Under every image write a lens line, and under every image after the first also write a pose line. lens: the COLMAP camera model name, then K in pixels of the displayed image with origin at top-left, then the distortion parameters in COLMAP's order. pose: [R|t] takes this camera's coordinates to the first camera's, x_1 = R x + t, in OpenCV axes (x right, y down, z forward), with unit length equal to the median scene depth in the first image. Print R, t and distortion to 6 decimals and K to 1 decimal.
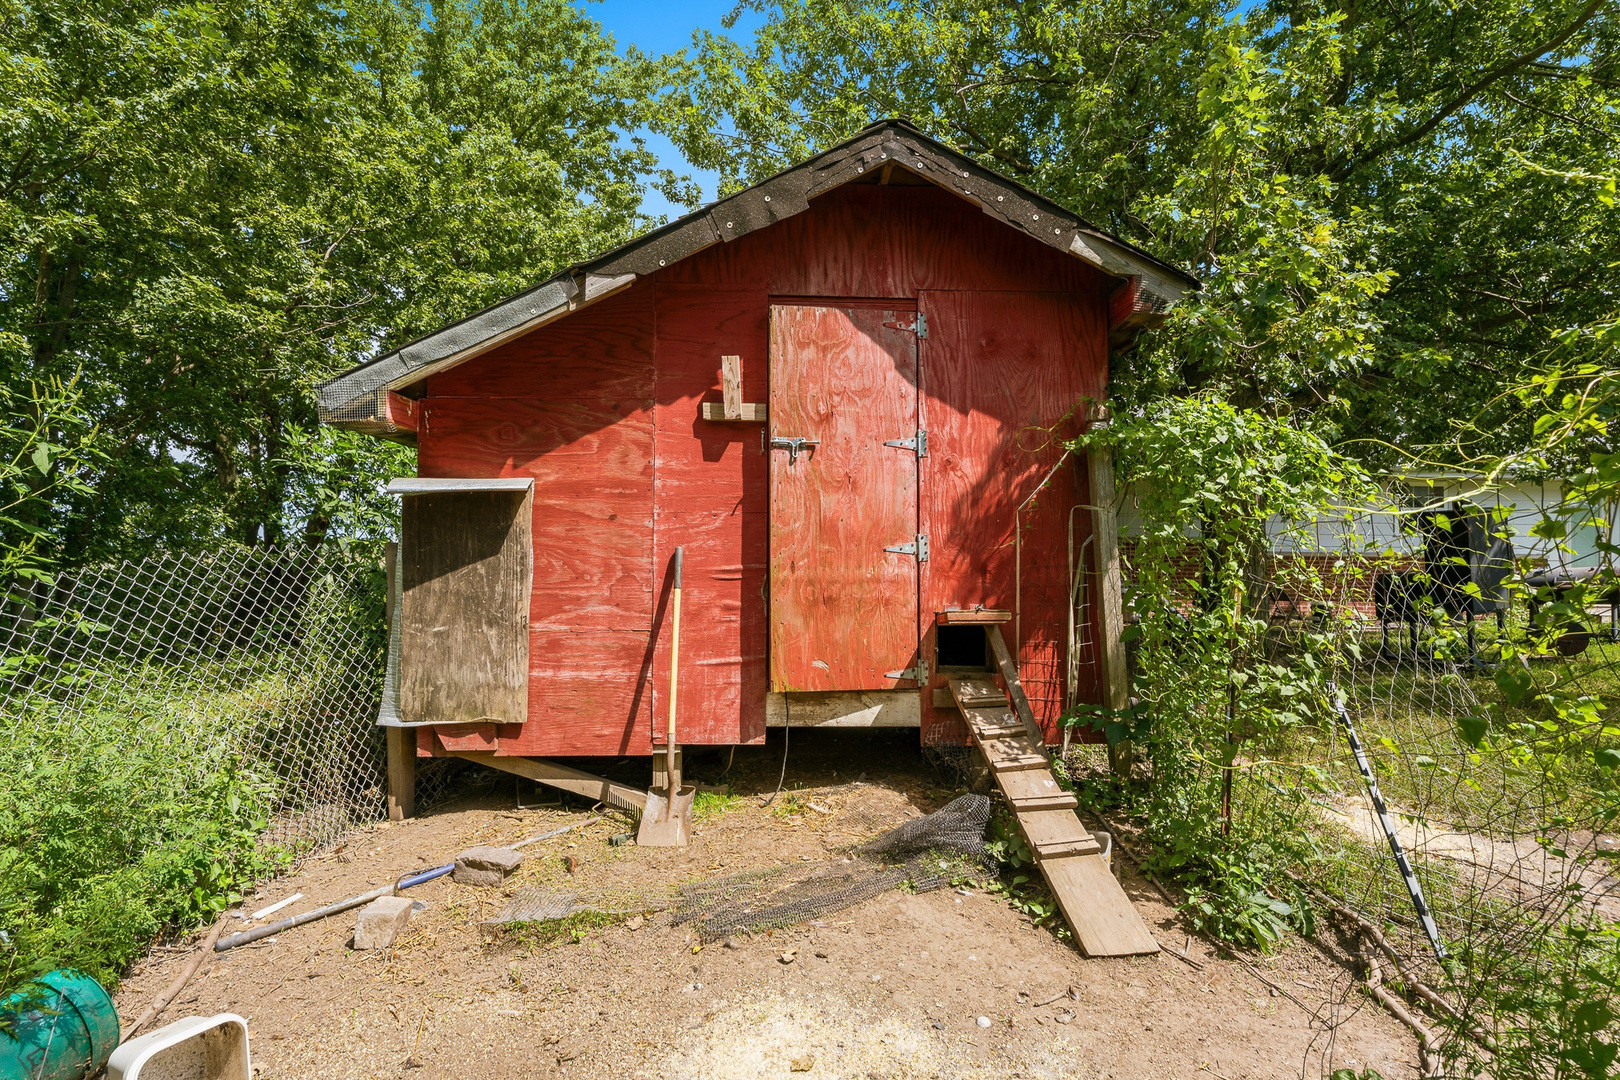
lens RADIAL K [[742.9, 0, 809.5], [0, 742.9, 532.9], [0, 0, 1]] dist [0.000796, 0.000474]
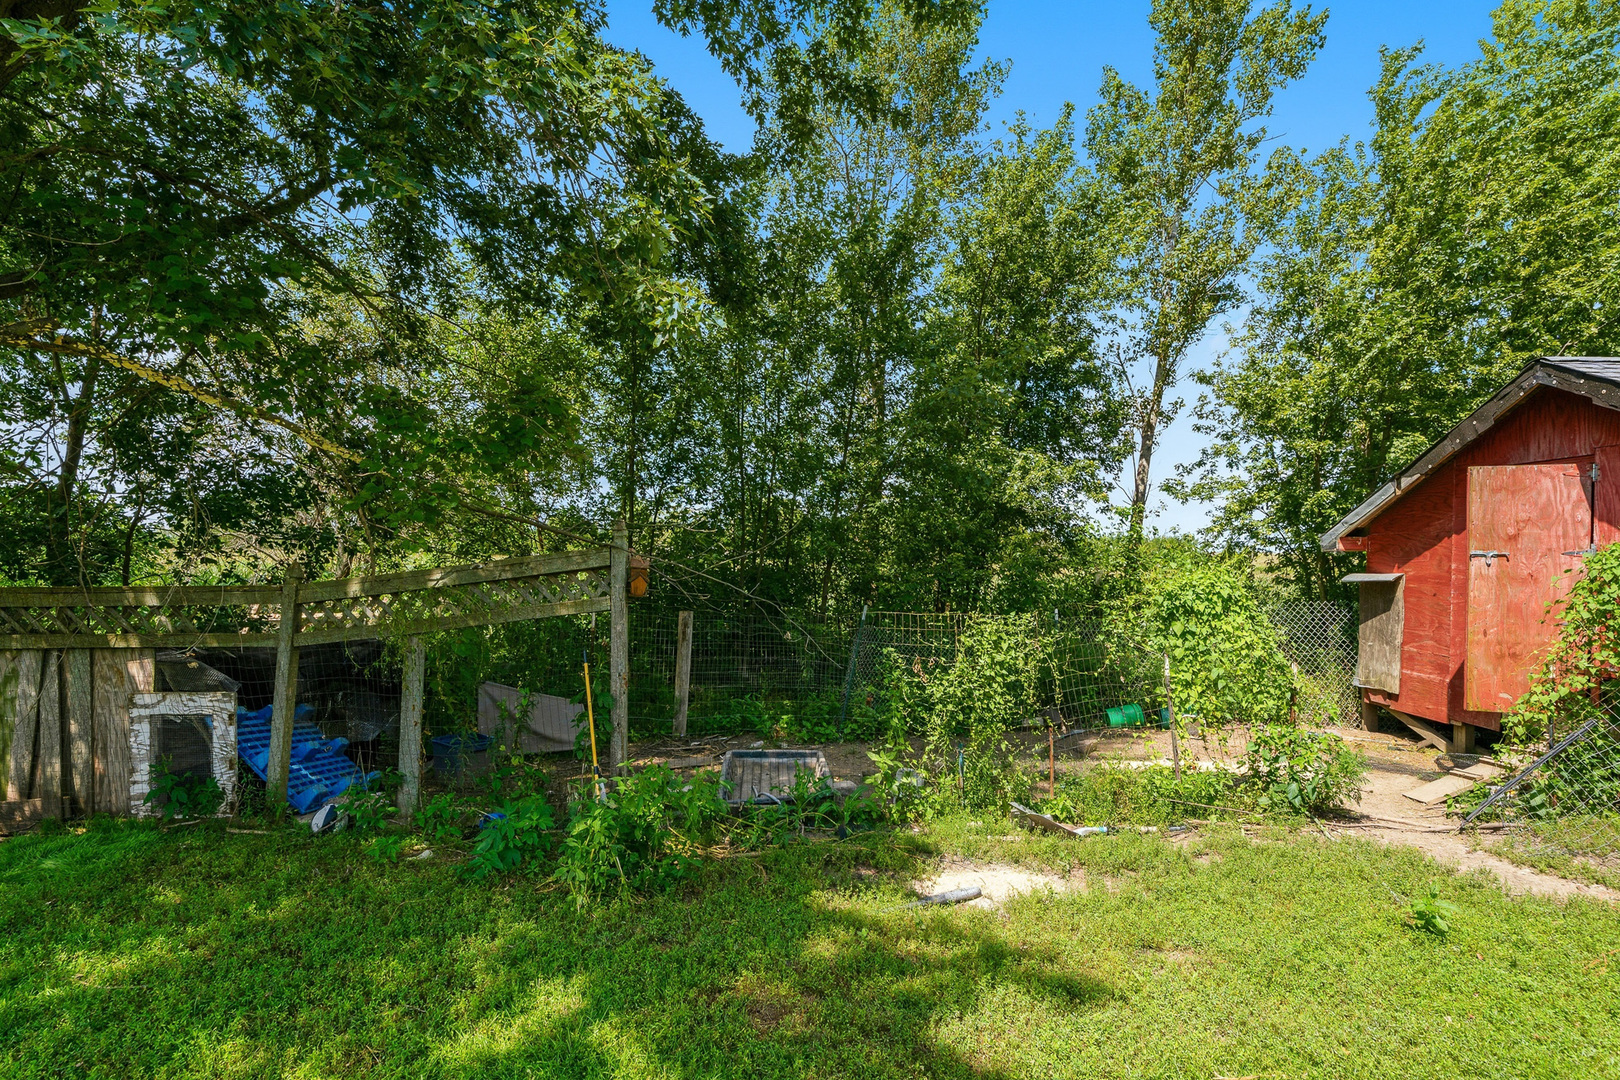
lens RADIAL K [[742.9, 0, 797.7], [0, 742.9, 548.1], [0, 0, 1]] dist [0.000796, 0.000474]
pose [[-0.095310, -0.021461, -0.995216, 1.803129], [-0.004462, 0.999767, -0.021131, -0.093924], [0.995438, 0.002427, -0.095384, -0.443071]]
